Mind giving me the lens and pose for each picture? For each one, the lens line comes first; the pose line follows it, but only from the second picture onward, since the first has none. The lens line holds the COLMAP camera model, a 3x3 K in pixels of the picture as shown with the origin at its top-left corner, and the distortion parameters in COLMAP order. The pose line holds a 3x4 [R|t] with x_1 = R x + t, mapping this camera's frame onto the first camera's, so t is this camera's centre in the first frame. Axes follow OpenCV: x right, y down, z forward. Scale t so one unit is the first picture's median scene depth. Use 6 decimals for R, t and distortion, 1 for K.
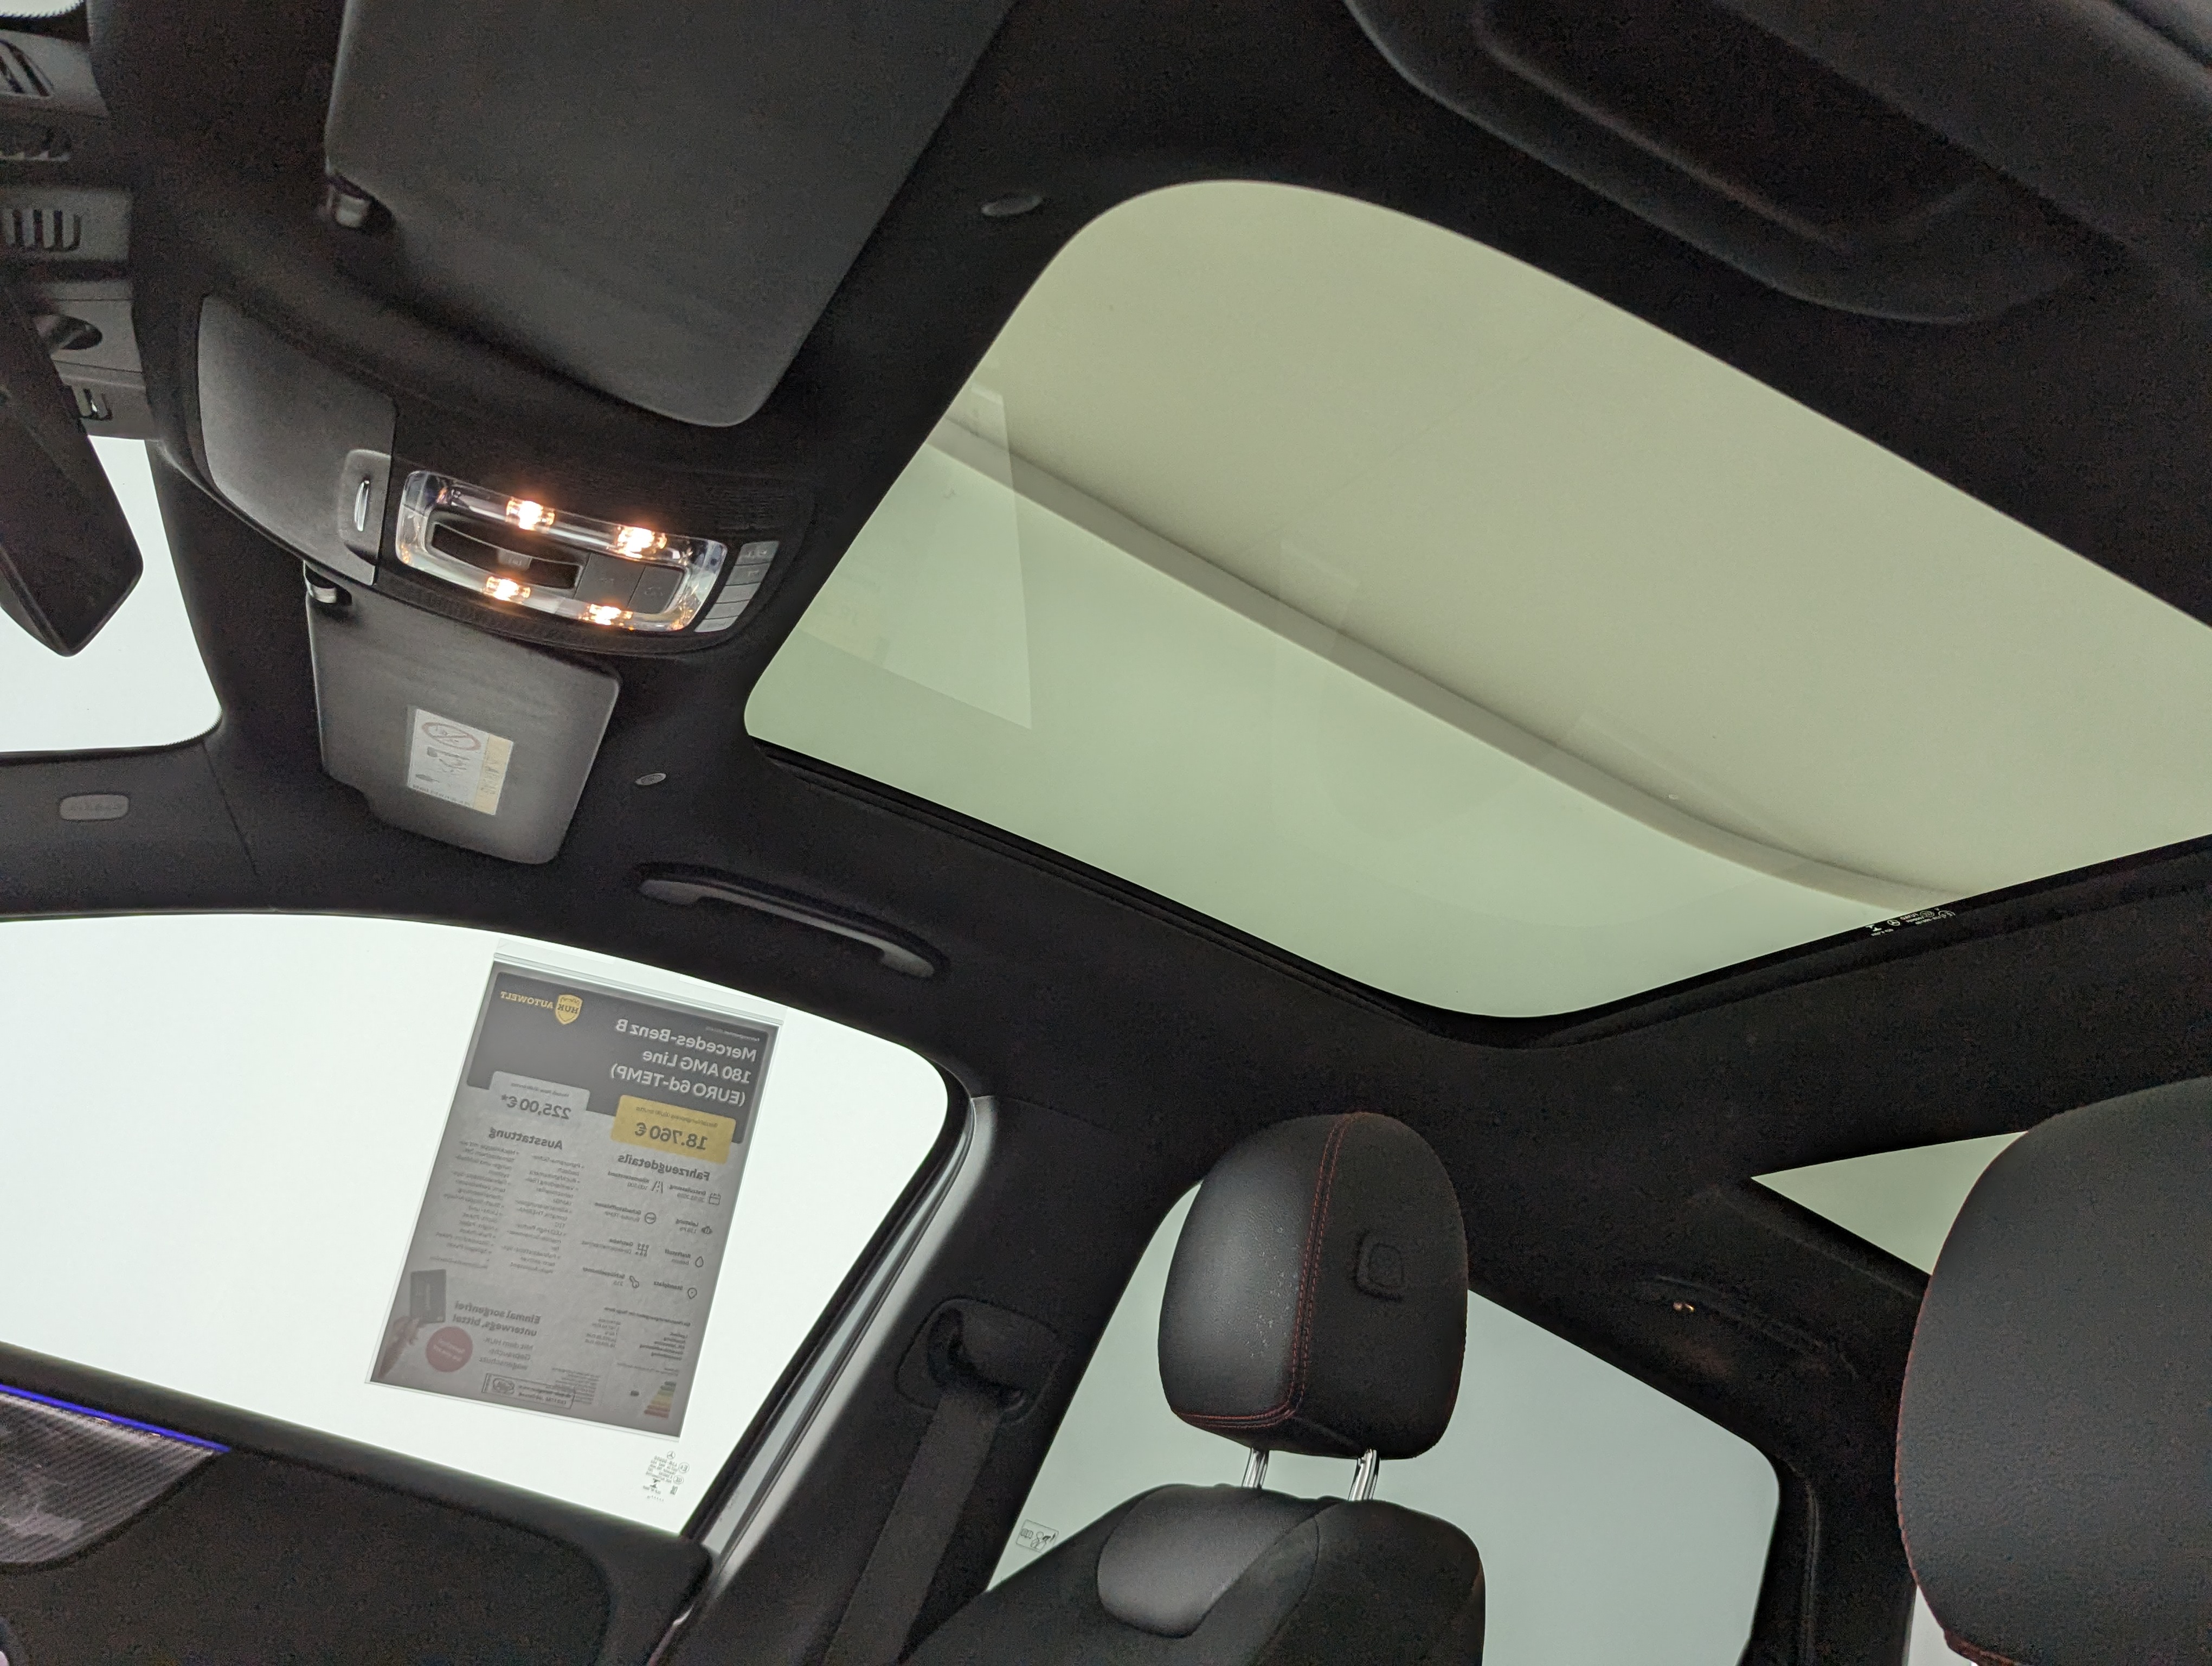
lens RADIAL K [[2030.2, 0, 1143.3], [0, 2030.2, 789.7], [0, 0, 1]] dist [0.027186, 0.000000]
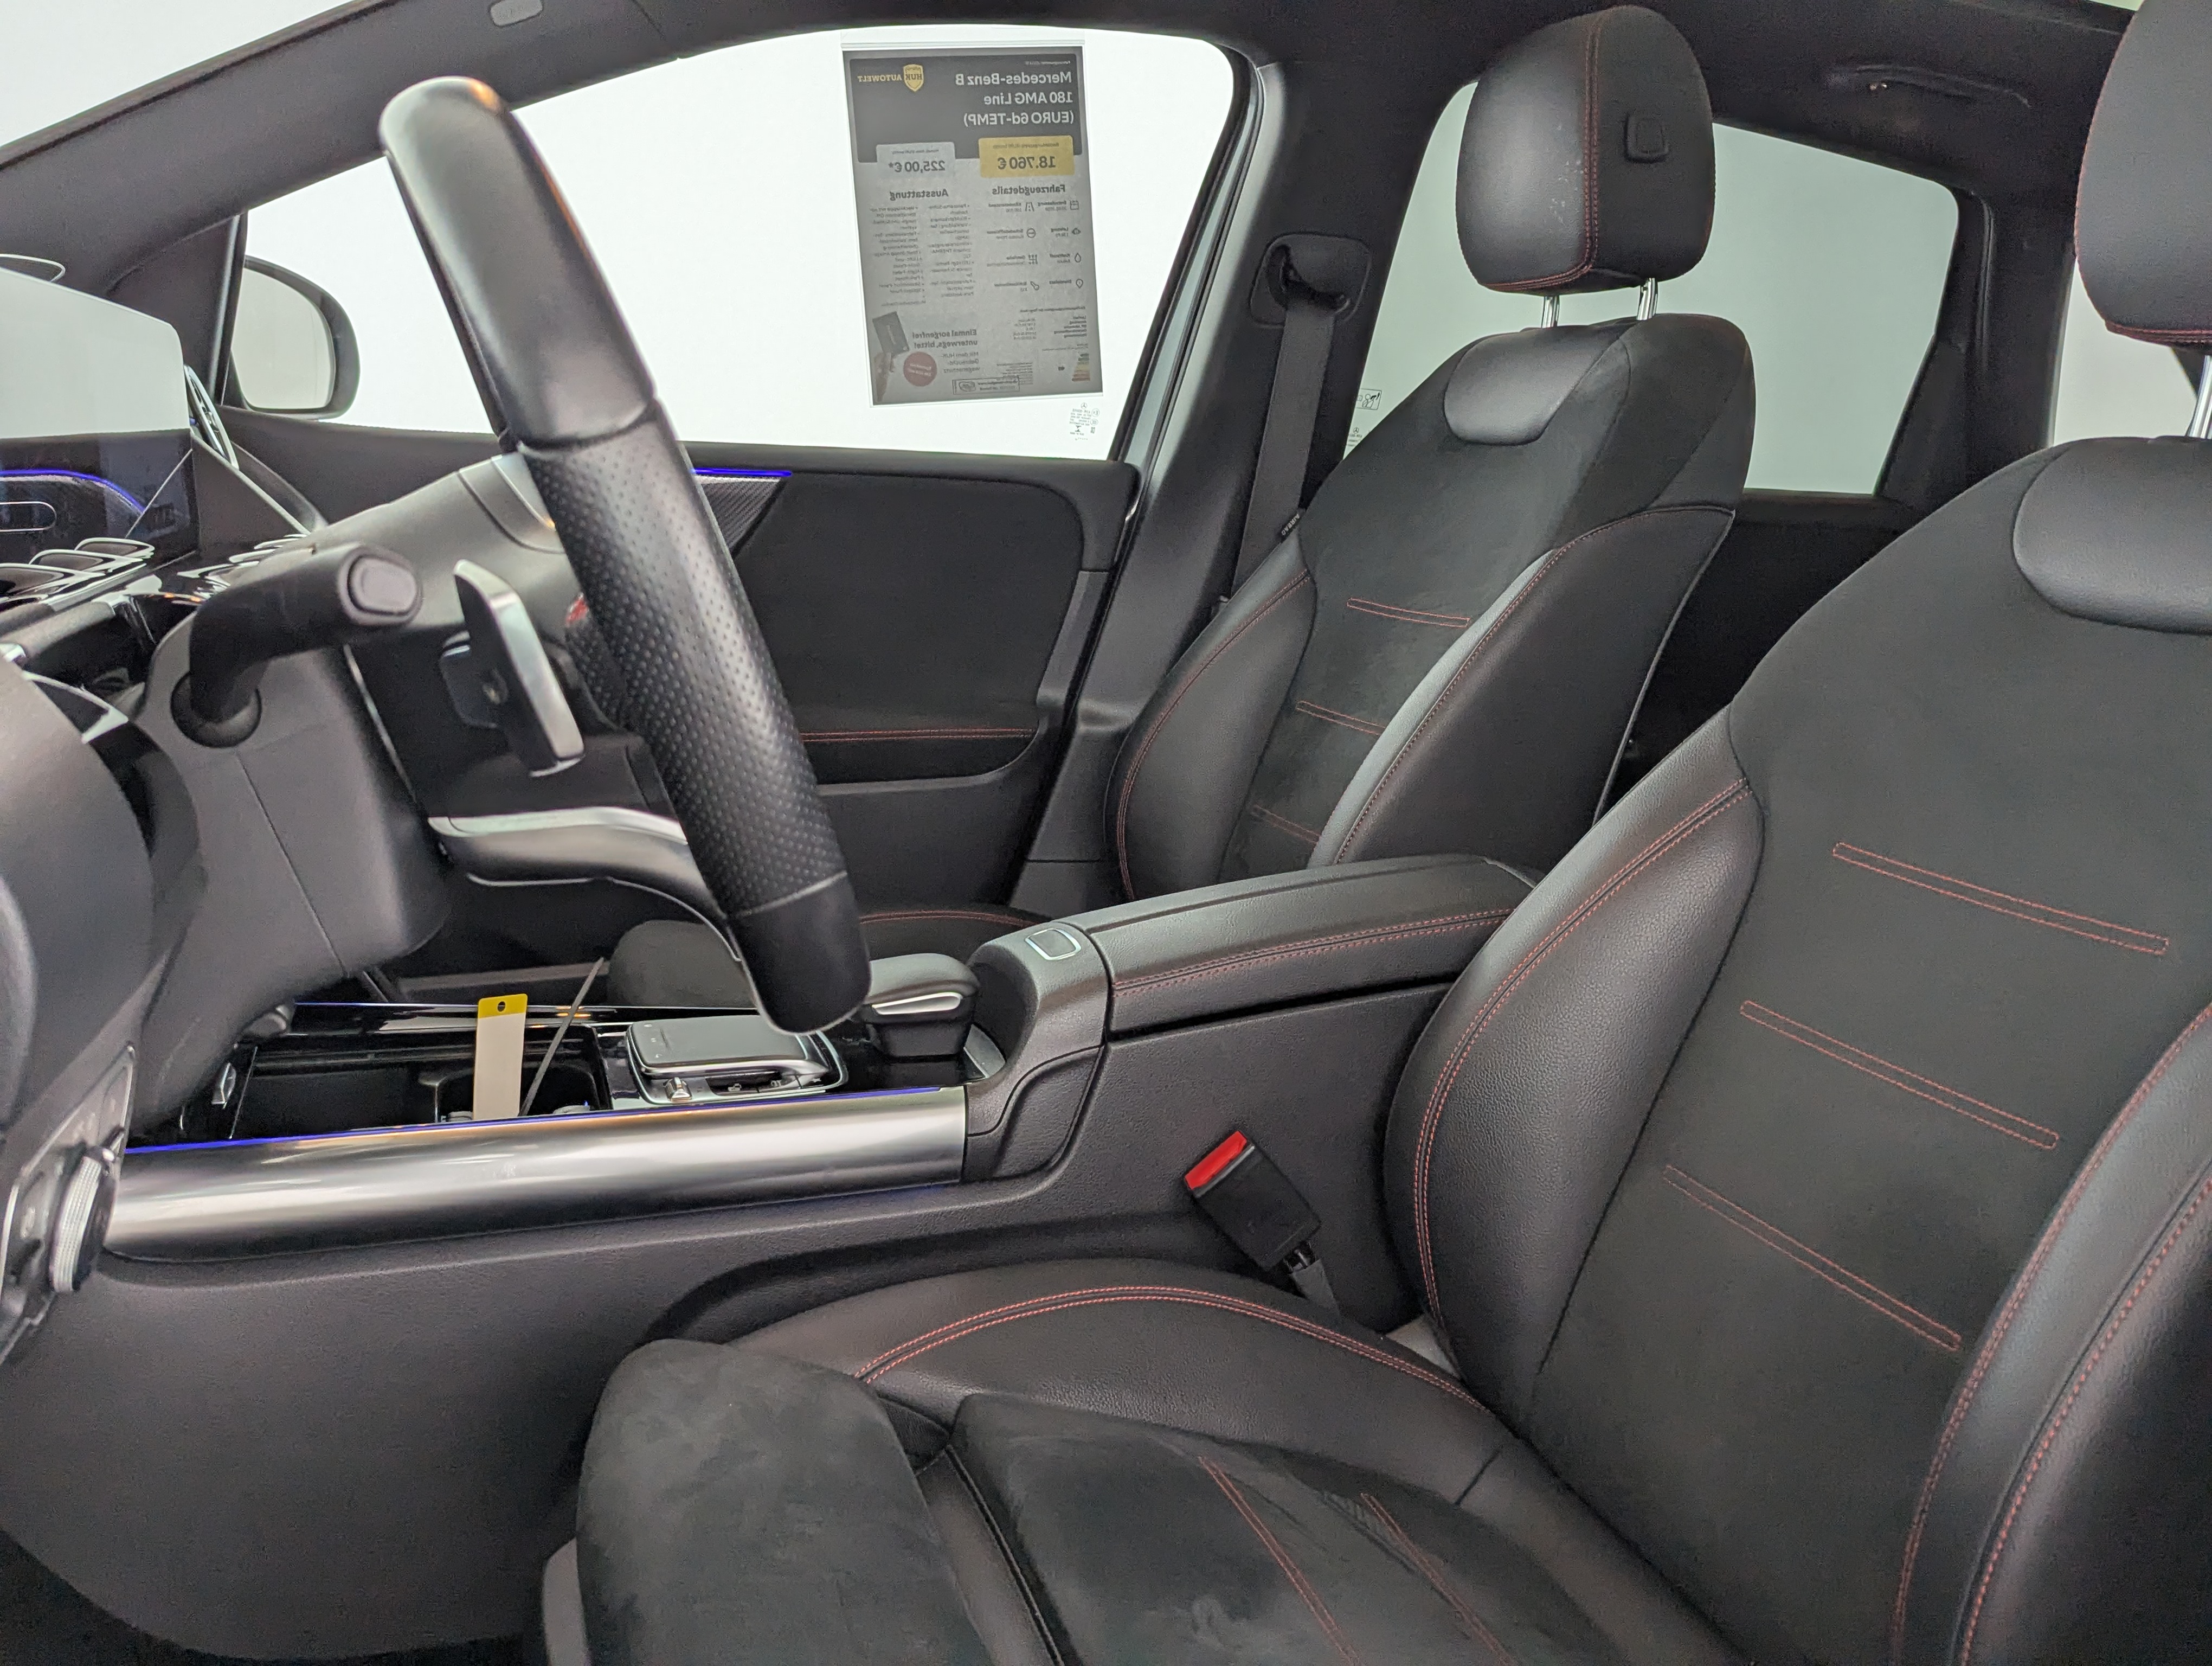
lens RADIAL K [[2030.2, 0, 1127.9], [0, 2030.2, 828.3], [0, 0, 1]] dist [0.027186, 0.000000]
pose [[0.970712, -0.201973, -0.130096, -0.097276], [0.240229, 0.822379, 0.515735, -0.118196], [0.002823, -0.531883, 0.846813, -0.247340]]
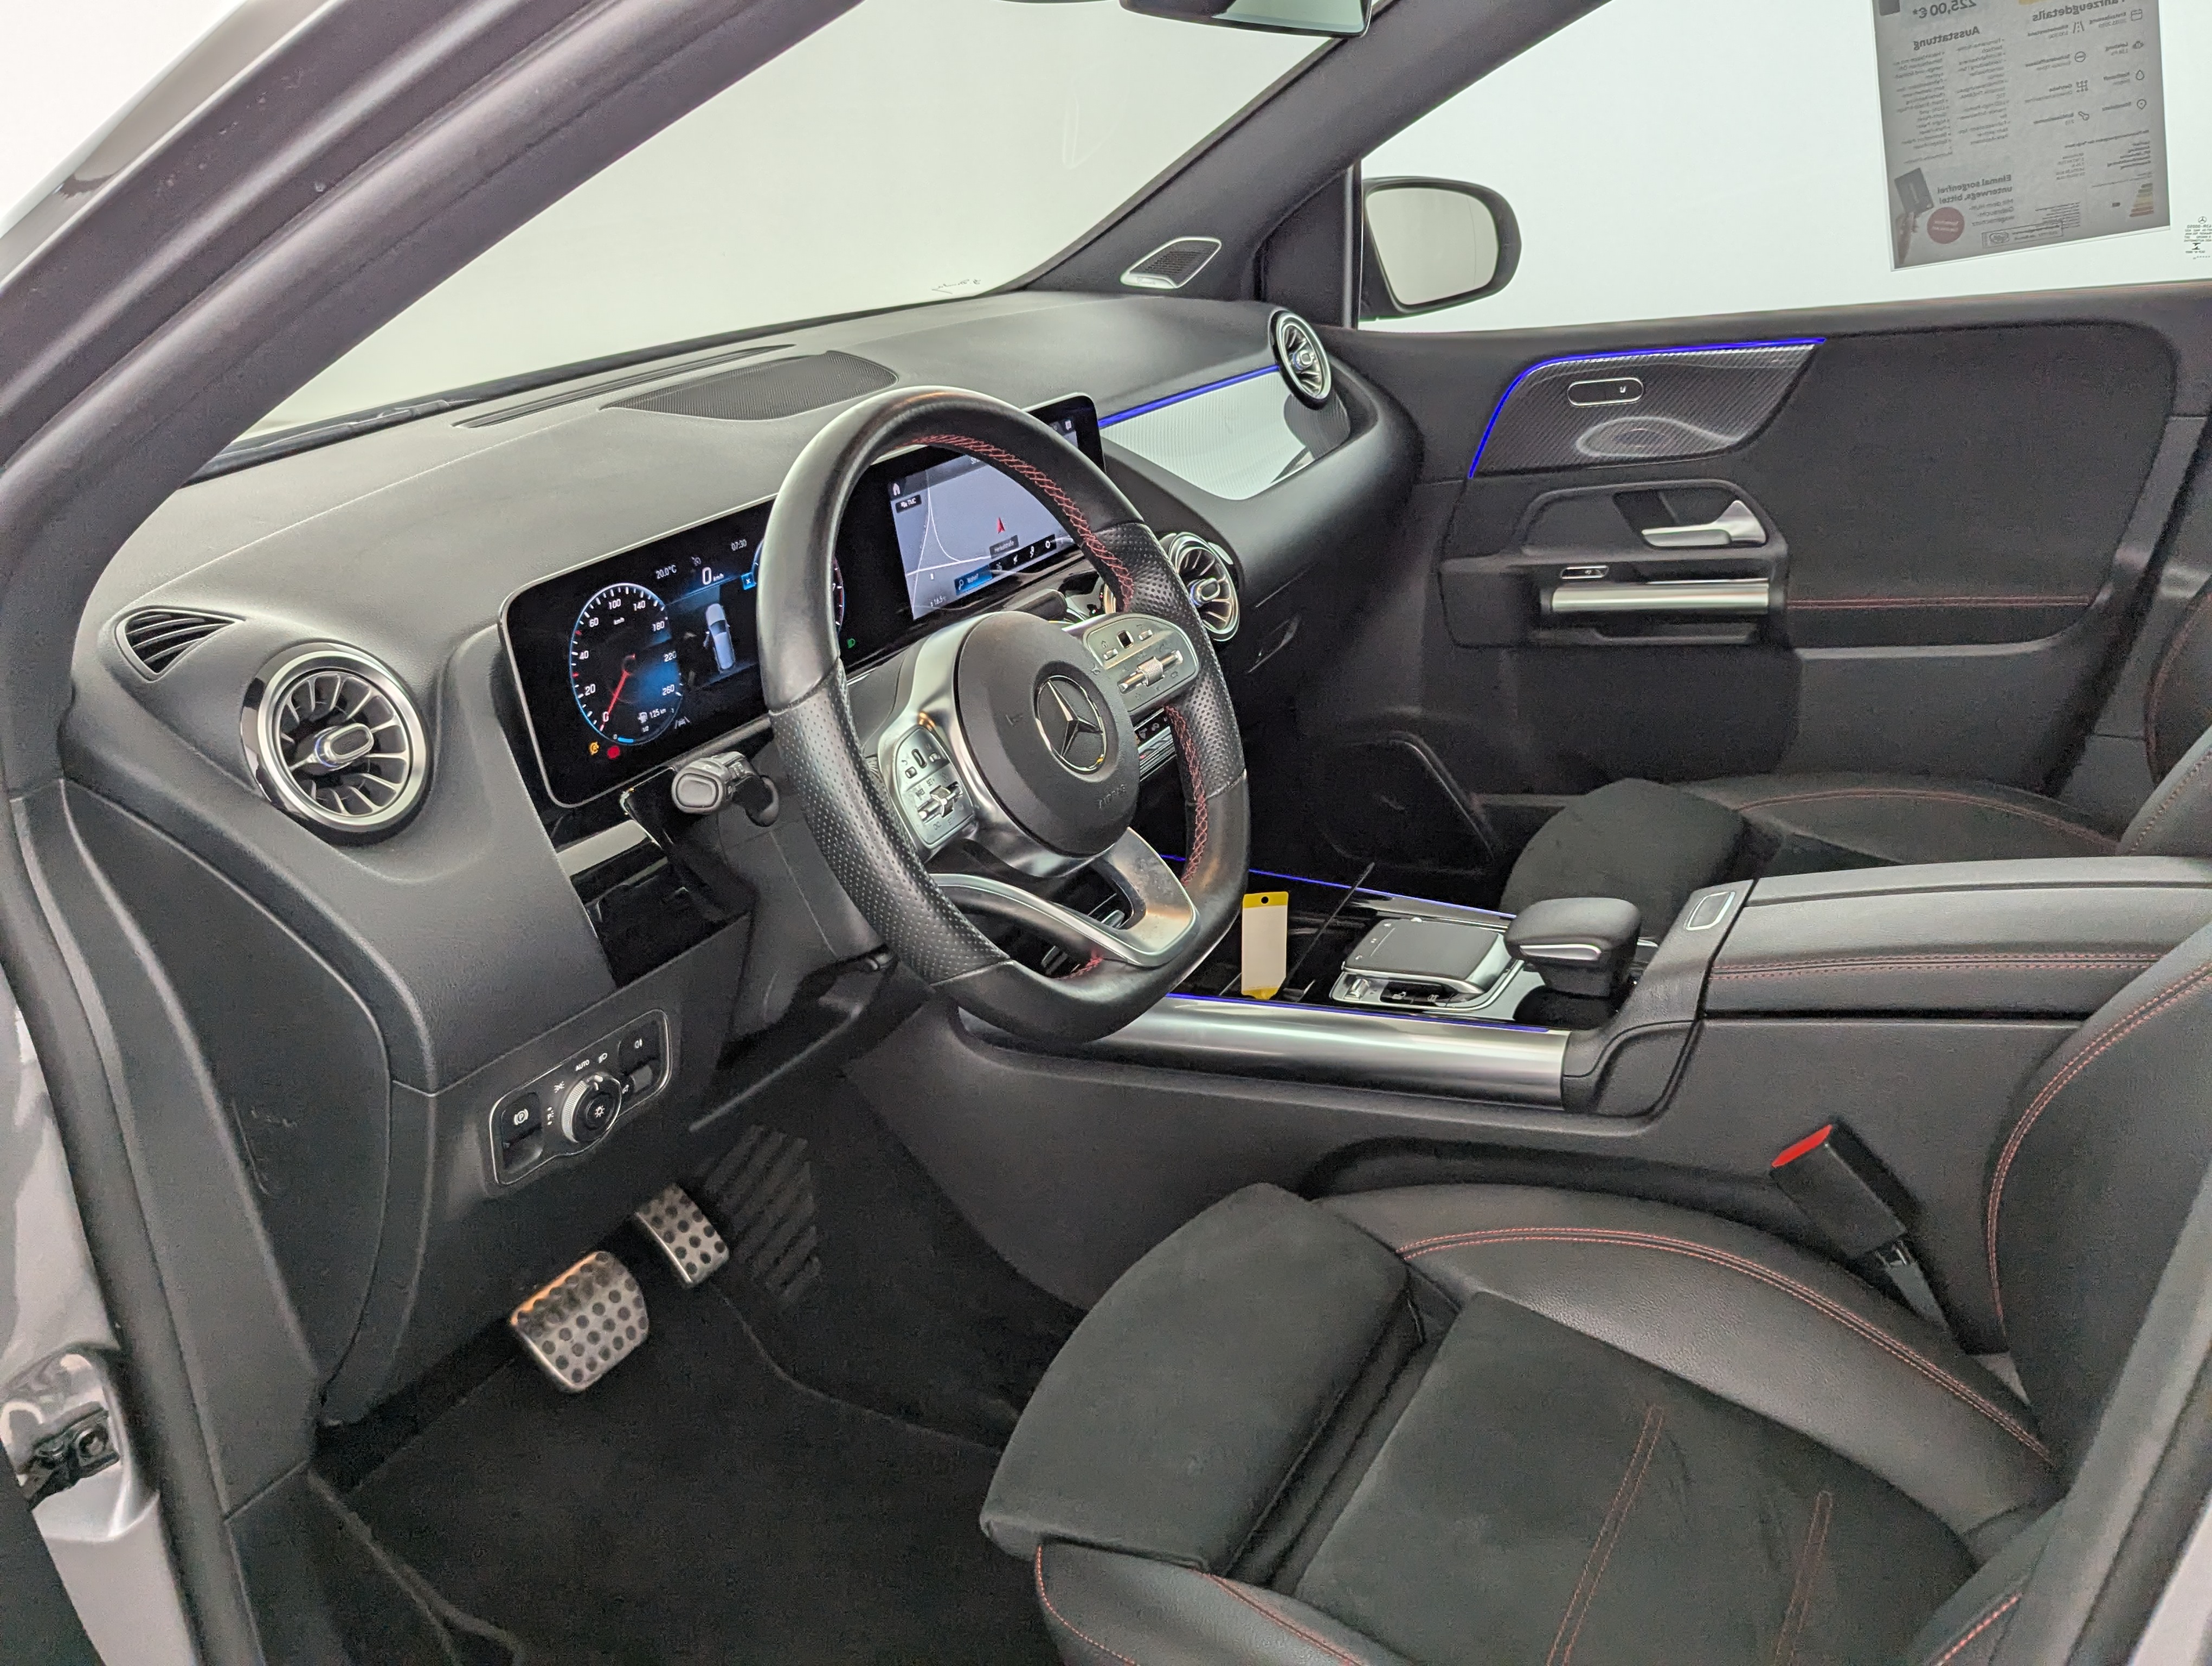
lens RADIAL K [[2030.2, 0, 1096.8], [0, 2030.2, 817.6], [0, 0, 1]] dist [0.027186, 0.000000]
pose [[0.541855, -0.046479, -0.839186, 0.389348], [0.553491, 0.771121, 0.314675, -0.119414], [0.632488, -0.634990, 0.443562, -0.100542]]
